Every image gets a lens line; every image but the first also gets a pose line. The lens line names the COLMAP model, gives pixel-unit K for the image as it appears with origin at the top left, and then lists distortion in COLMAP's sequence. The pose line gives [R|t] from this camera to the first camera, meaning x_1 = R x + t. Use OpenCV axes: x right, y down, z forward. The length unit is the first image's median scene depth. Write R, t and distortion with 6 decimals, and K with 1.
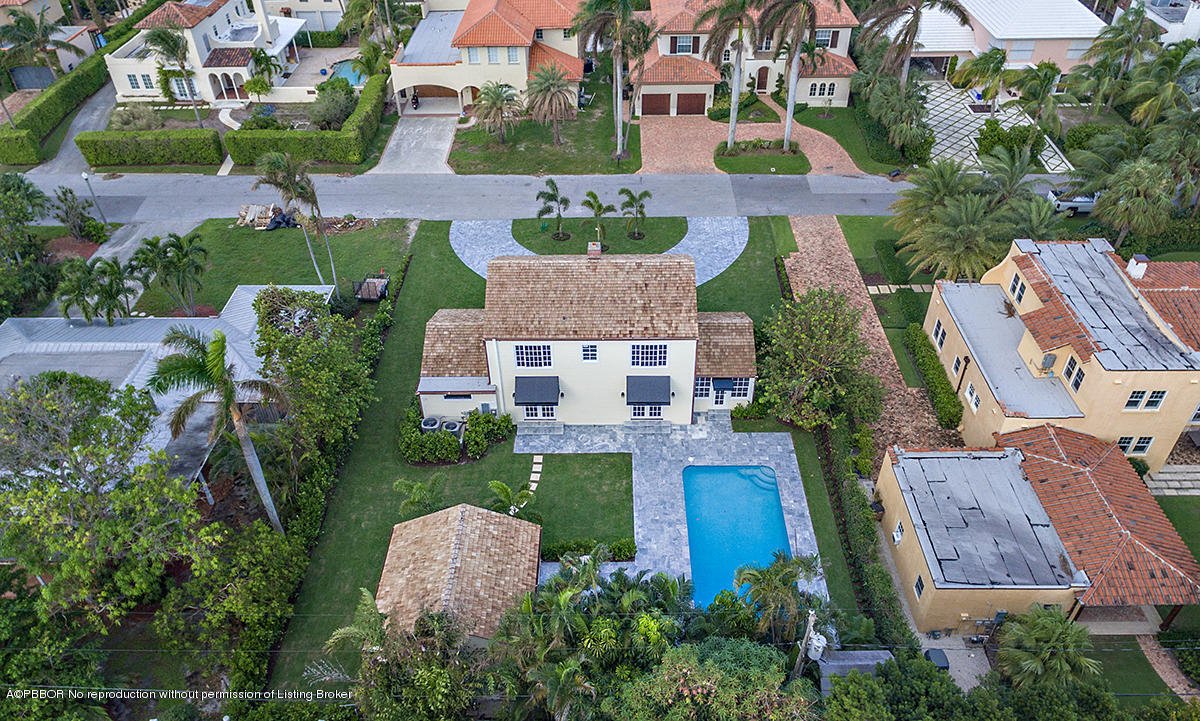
lens RADIAL K [[848.9, 0, 600.0], [0, 848.9, 360.5], [0, 0, 1]] dist [0.005254, 0.004539]
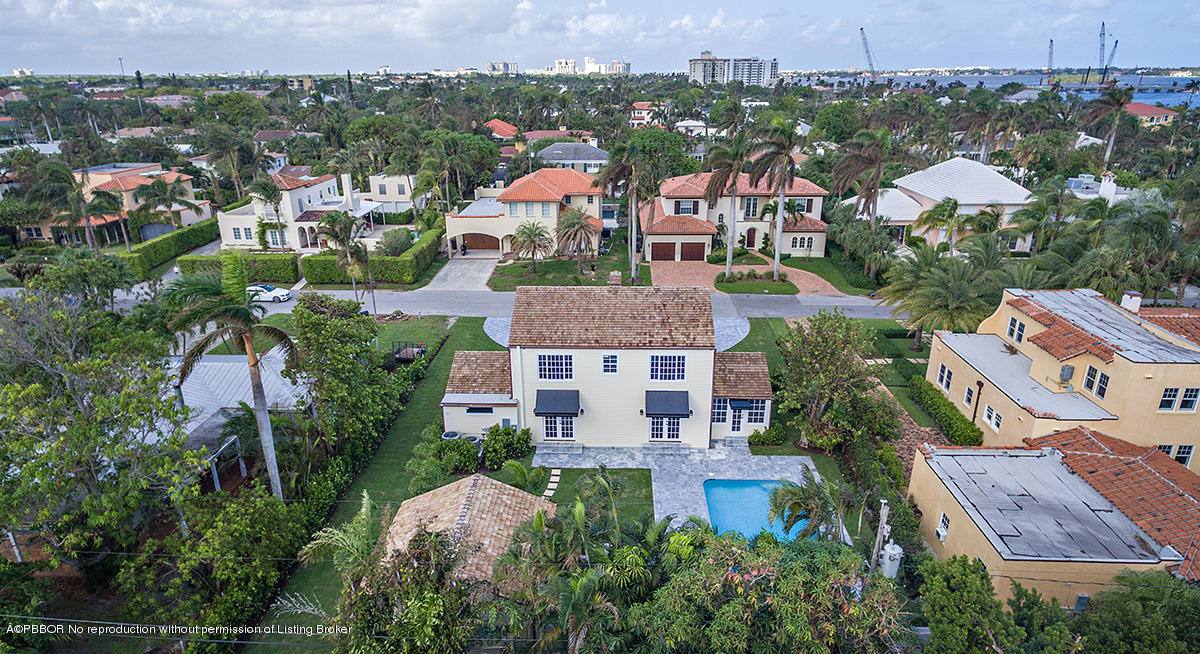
lens RADIAL K [[697.1, 0, 594.1], [0, 697.1, 341.4], [0, 0, 1]] dist [0.008345, 0.000405]
pose [[0.999599, 0.015132, -0.023924, -0.011140], [-0.021692, 0.952465, -0.303875, 0.211911], [0.018188, 0.304272, 0.952412, 0.175933]]
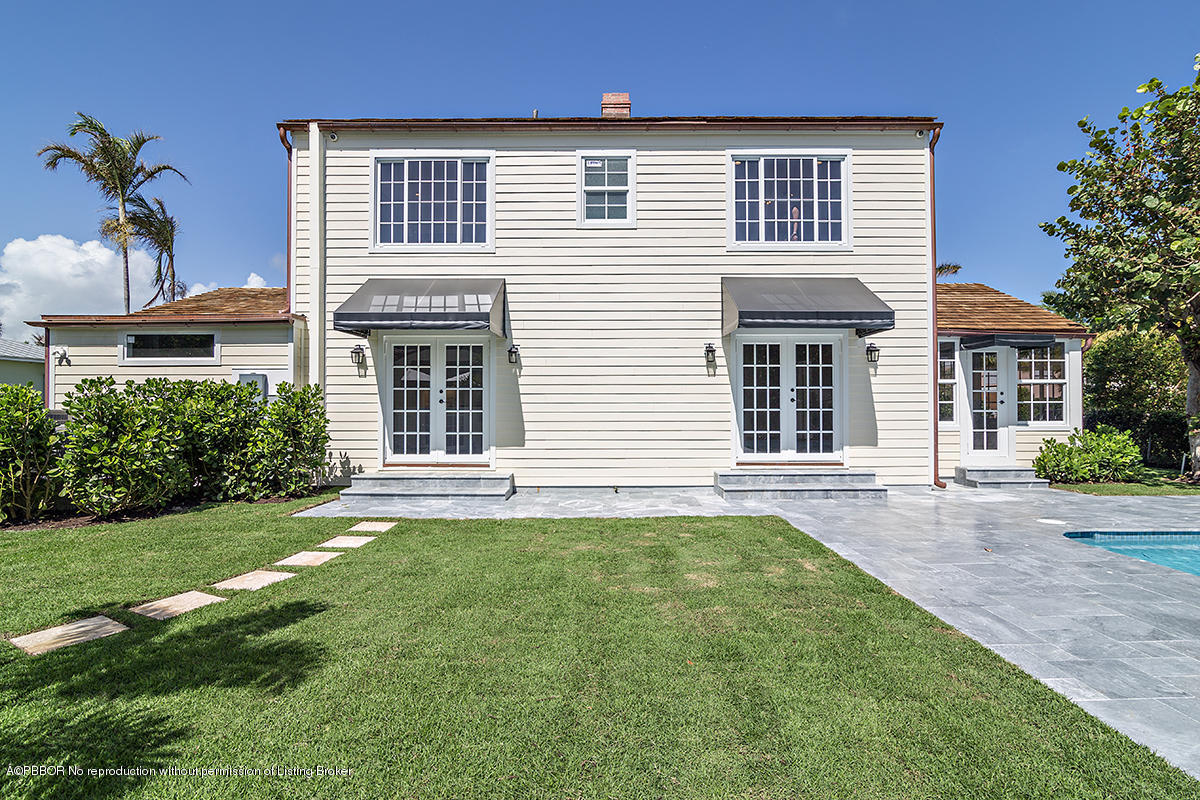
lens RADIAL K [[553.2, 0, 602.8], [0, 553.2, 395.6], [0, 0, 1]] dist [-0.015517, 0.000286]
pose [[0.999819, 0.013187, 0.013749, -0.014621], [-0.001509, 0.774229, -0.632904, 0.177335], [-0.018991, 0.632768, 0.774108, 0.844250]]
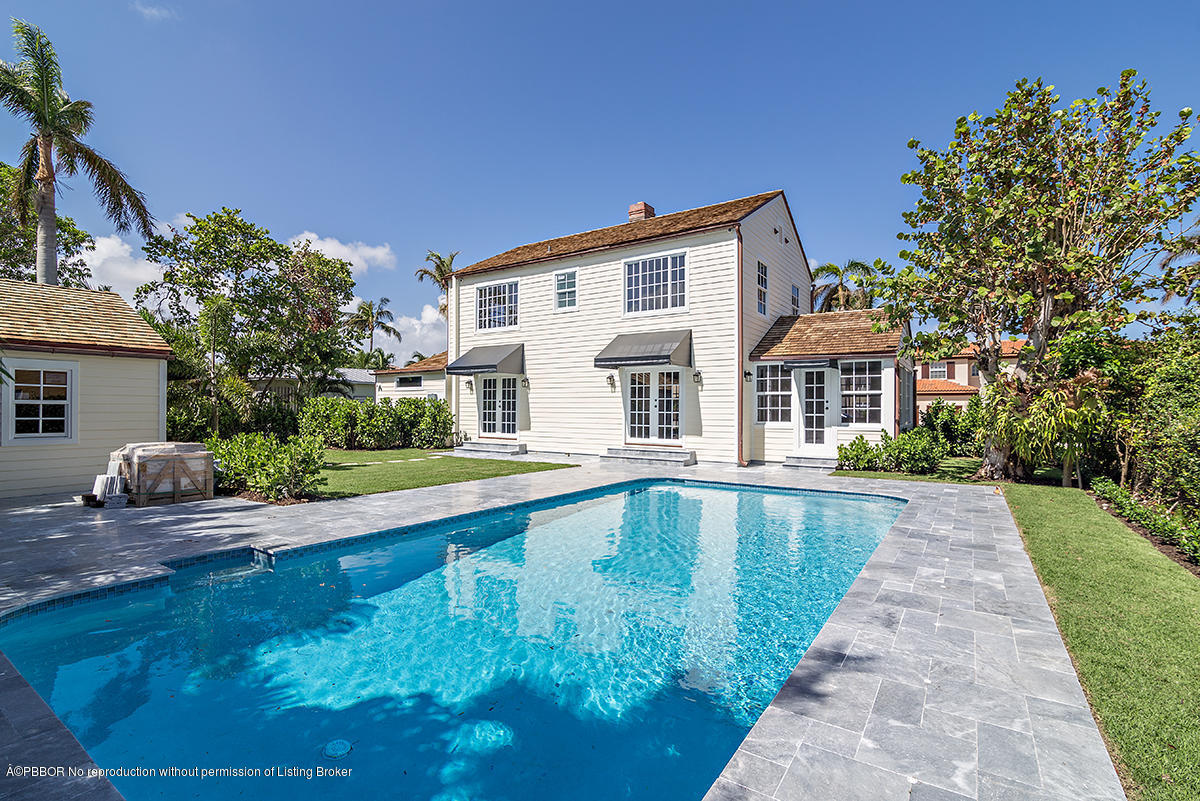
lens RADIAL K [[555.7, 0, 605.0], [0, 555.7, 404.7], [0, 0, 1]] dist [-0.003200, 0.000060]
pose [[0.842836, 0.013990, -0.537989, 0.210367], [-0.348627, 0.775746, -0.526001, 0.236258], [0.409984, 0.630890, 0.658704, 0.767139]]
